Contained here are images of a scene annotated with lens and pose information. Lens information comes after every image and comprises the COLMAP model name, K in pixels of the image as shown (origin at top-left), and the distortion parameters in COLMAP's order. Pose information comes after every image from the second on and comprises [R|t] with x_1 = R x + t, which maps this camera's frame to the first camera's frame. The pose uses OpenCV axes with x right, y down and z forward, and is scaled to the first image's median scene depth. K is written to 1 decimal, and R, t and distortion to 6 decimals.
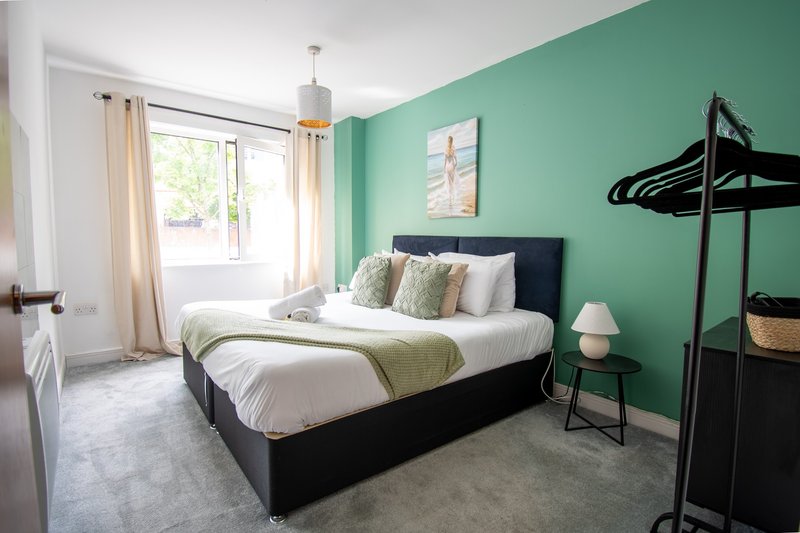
lens RADIAL K [[376.3, 0, 400.0], [0, 376.3, 266.5], [0, 0, 1]] dist [0.013286, -0.018149]
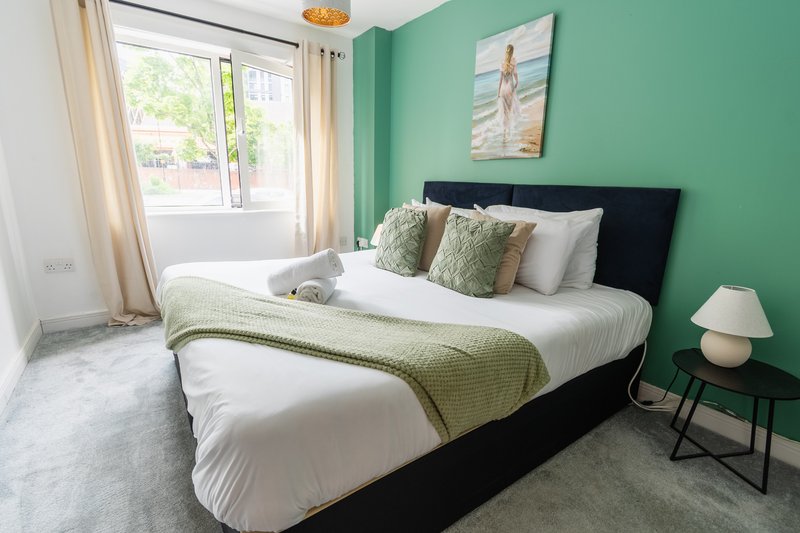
lens RADIAL K [[364.6, 0, 400.0], [0, 364.6, 266.5], [0, 0, 1]] dist [0.002338, -0.000209]
pose [[0.998881, 0.024532, -0.040427, -0.045112], [-0.018284, 0.988779, 0.148266, -0.020183], [0.043610, -0.147361, 0.988121, 0.236366]]
